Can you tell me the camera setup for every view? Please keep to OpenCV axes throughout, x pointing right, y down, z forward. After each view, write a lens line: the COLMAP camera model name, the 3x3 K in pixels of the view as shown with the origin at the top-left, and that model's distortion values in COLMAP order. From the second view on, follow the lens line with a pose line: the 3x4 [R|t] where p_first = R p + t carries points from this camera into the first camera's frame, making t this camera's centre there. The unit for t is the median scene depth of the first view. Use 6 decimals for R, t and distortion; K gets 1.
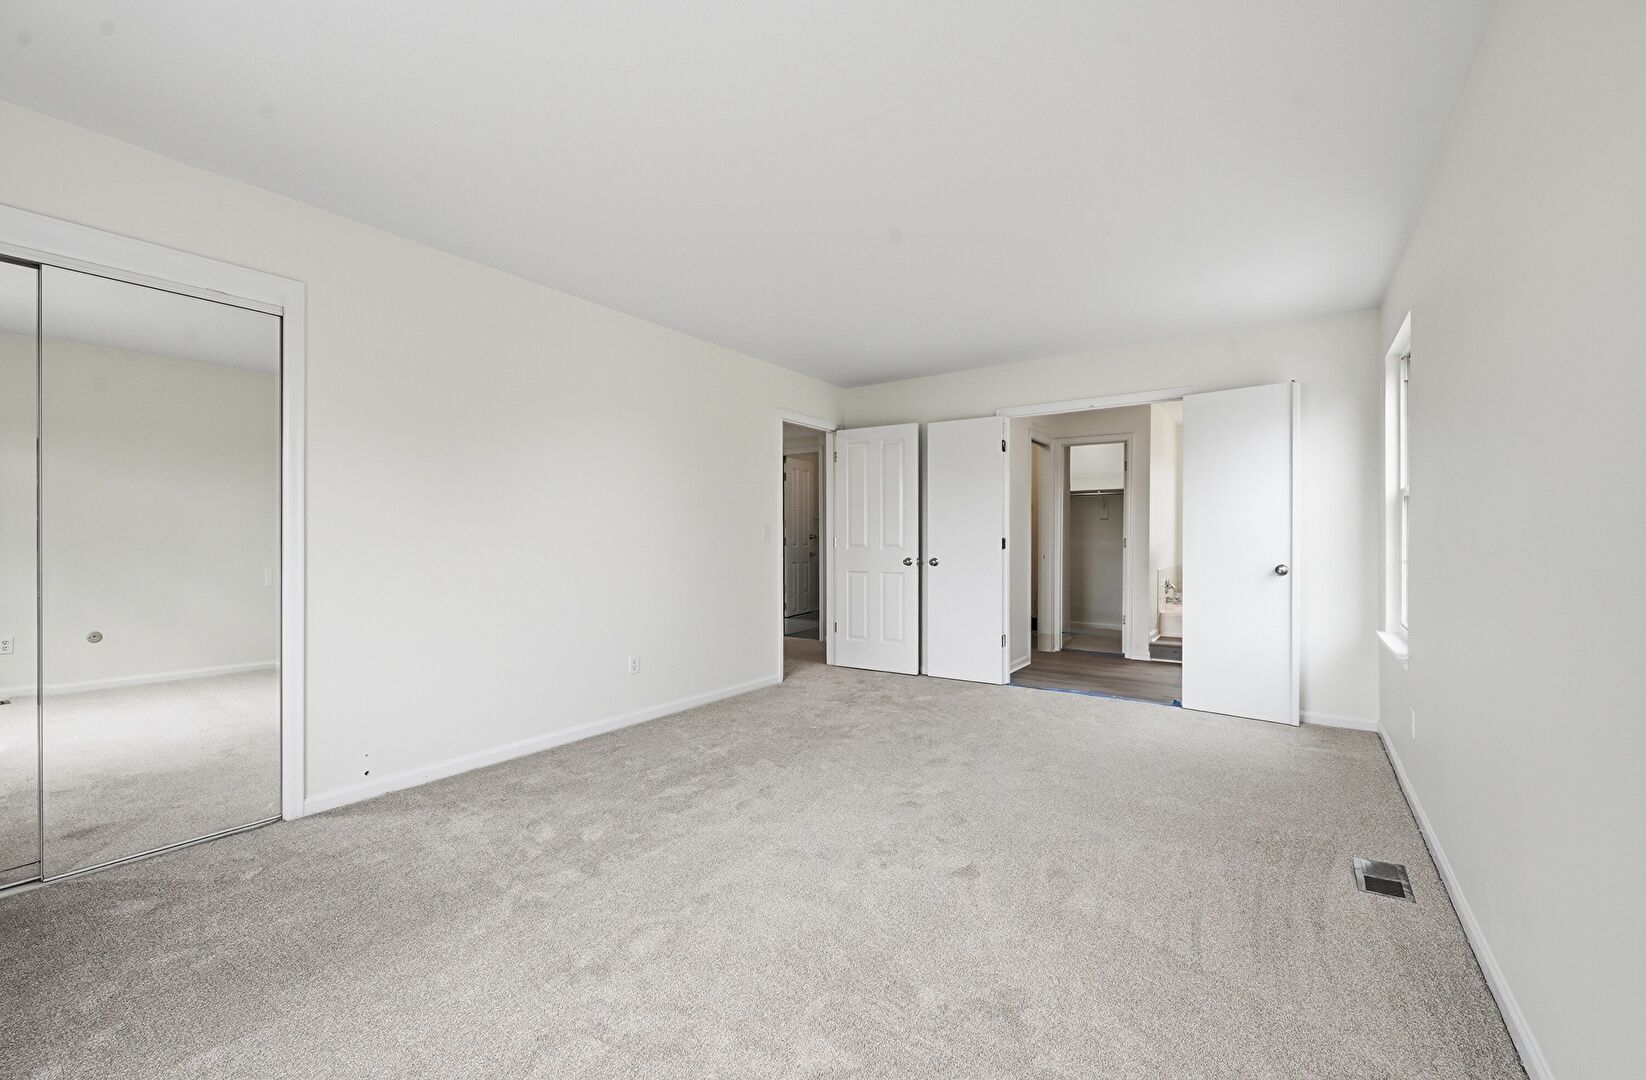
lens RADIAL K [[657.6, 0, 823.0], [0, 657.6, 540.0], [0, 0, 1]] dist [-0.000021, -0.000039]
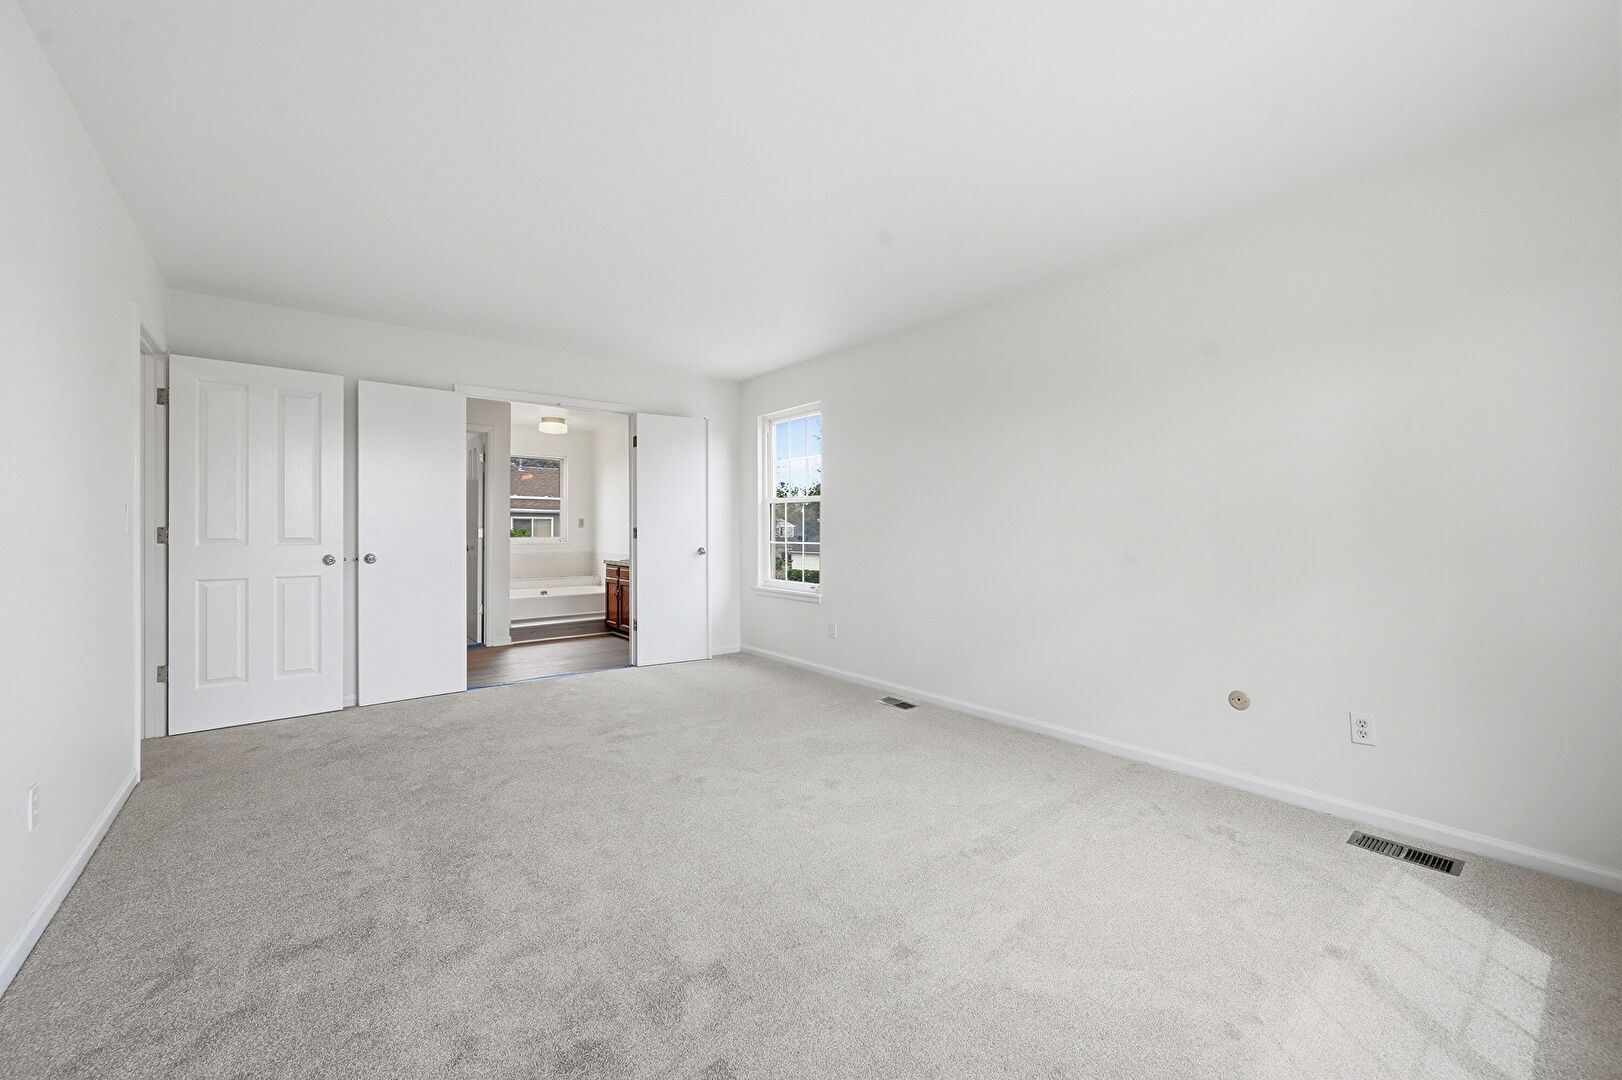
lens RADIAL K [[654.2, 0, 808.3], [0, 654.2, 533.5], [0, 0, 1]] dist [0.000150, 0.000588]
pose [[0.292940, -0.006275, 0.956110, -0.423821], [0.003751, 0.999978, 0.005414, 0.001239], [-0.956123, 0.002000, 0.292957, 0.272780]]
